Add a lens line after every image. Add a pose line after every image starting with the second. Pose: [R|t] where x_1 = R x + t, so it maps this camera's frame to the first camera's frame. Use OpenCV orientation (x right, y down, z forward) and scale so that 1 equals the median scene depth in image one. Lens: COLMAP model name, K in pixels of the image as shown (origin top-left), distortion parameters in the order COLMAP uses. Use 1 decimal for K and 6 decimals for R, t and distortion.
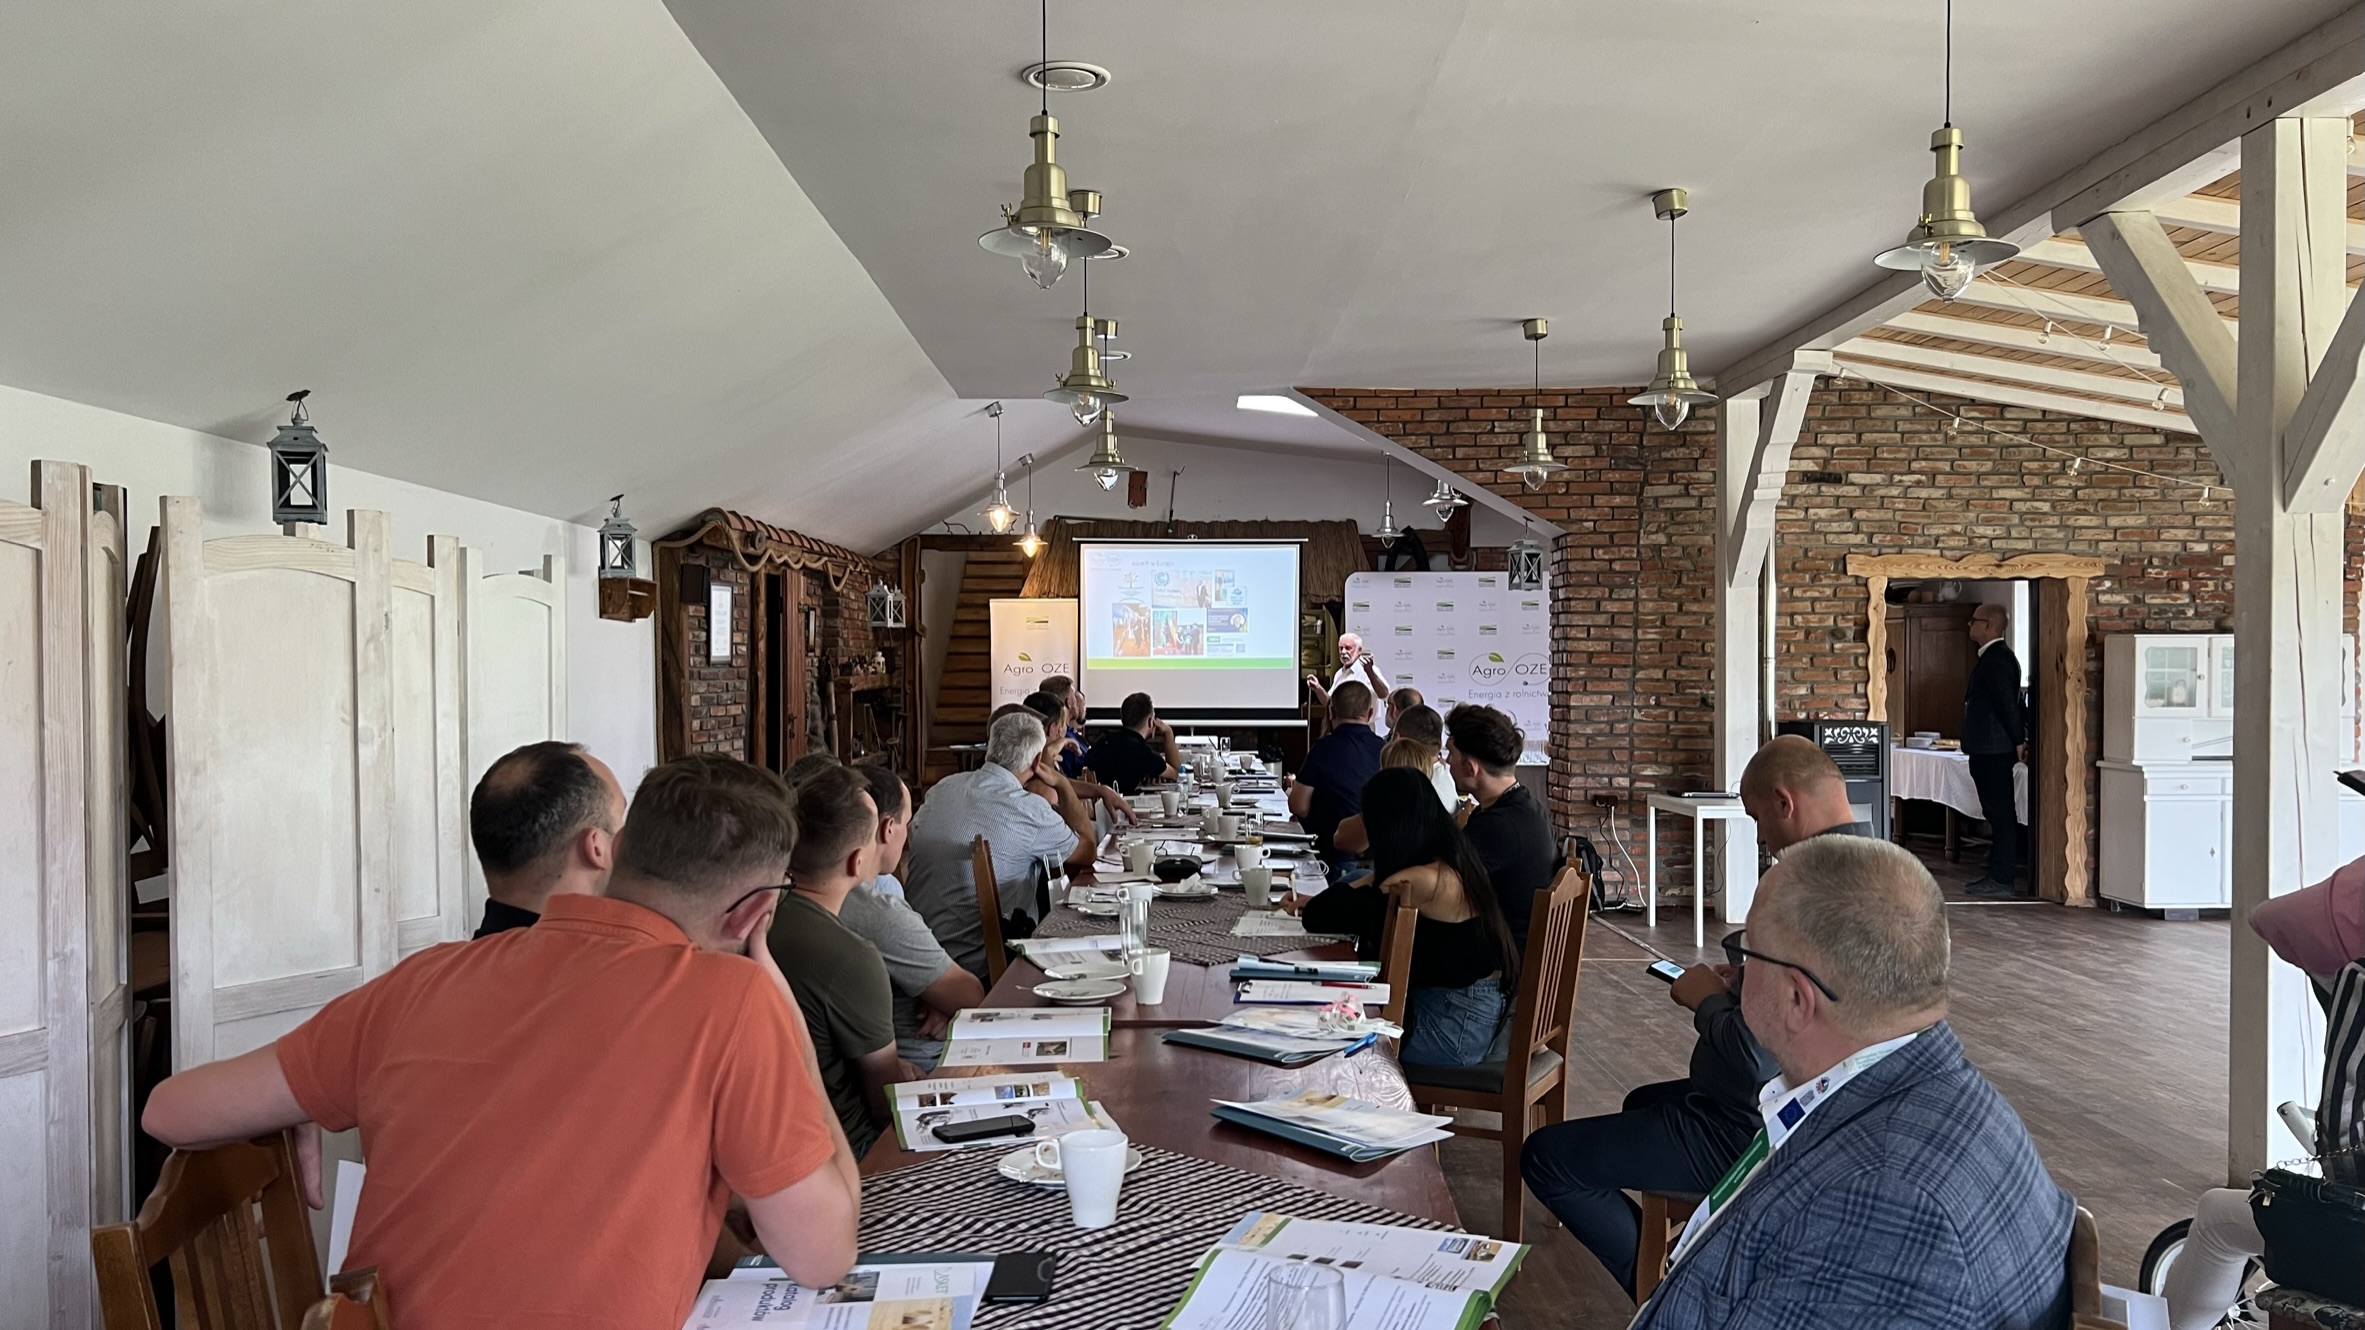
lens RADIAL K [[1794.1, 0, 1182.4], [0, 1794.1, 666.6], [0, 0, 1]] dist [0.004474, -0.001778]
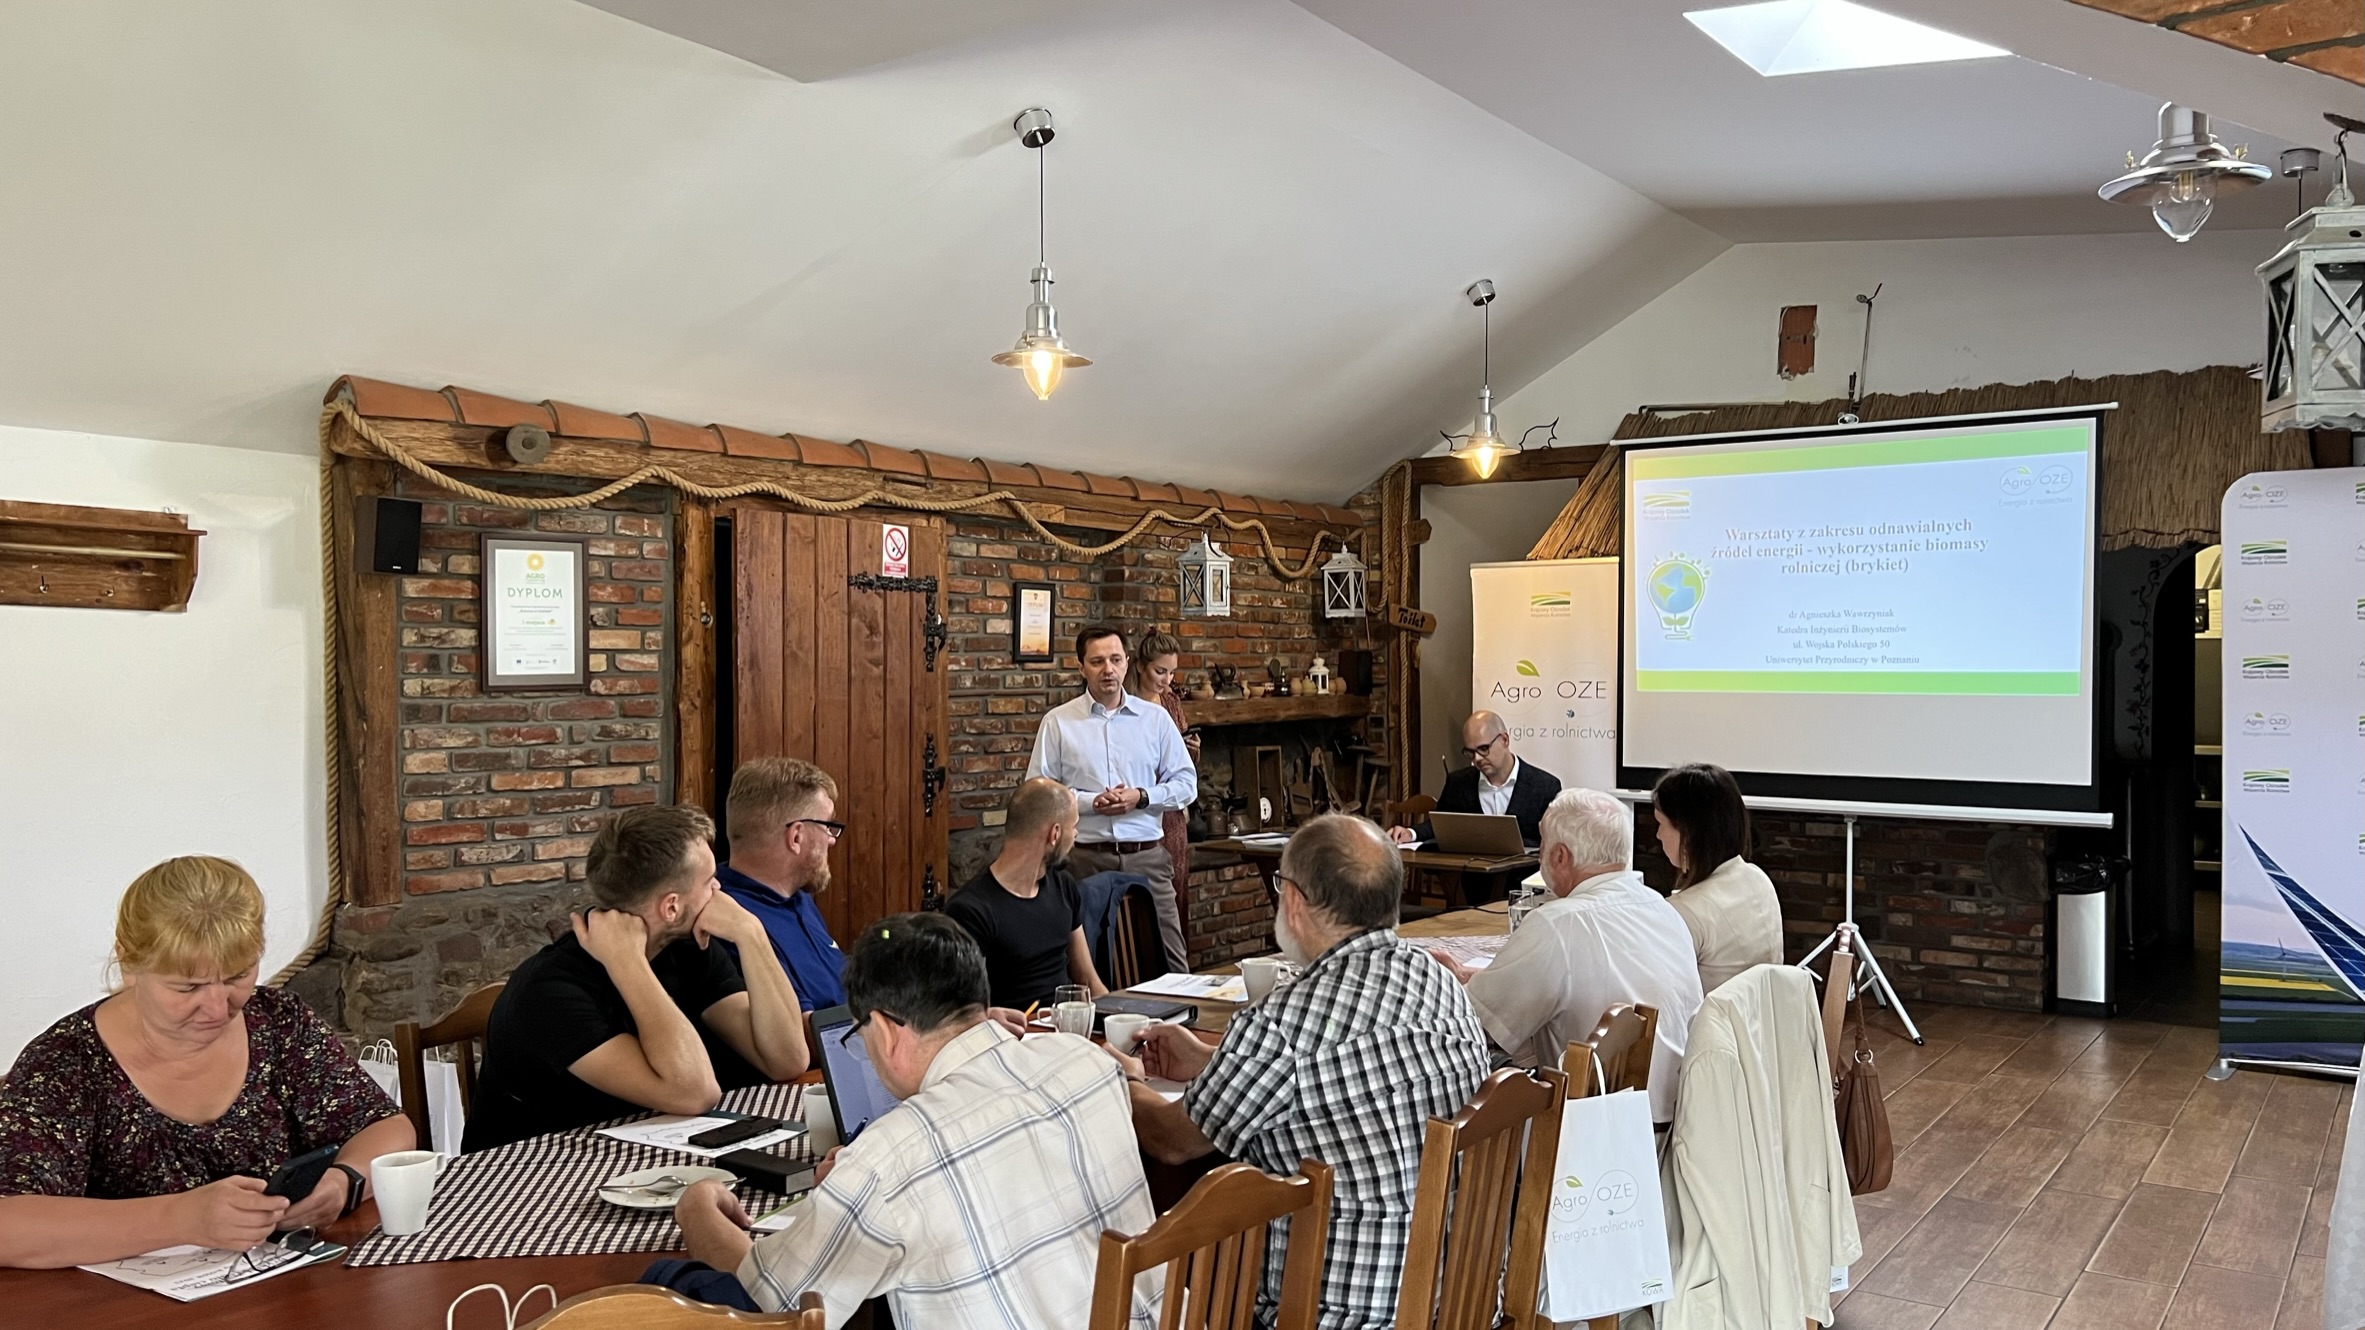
lens RADIAL K [[1794.1, 0, 1184.2], [0, 1794.1, 673.3], [0, 0, 1]] dist [0.004474, -0.001778]
pose [[0.803757, 0.005765, -0.594930, 0.148237], [-0.001918, 0.999973, 0.007098, -0.007574], [0.594955, -0.004564, 0.803746, 0.507938]]
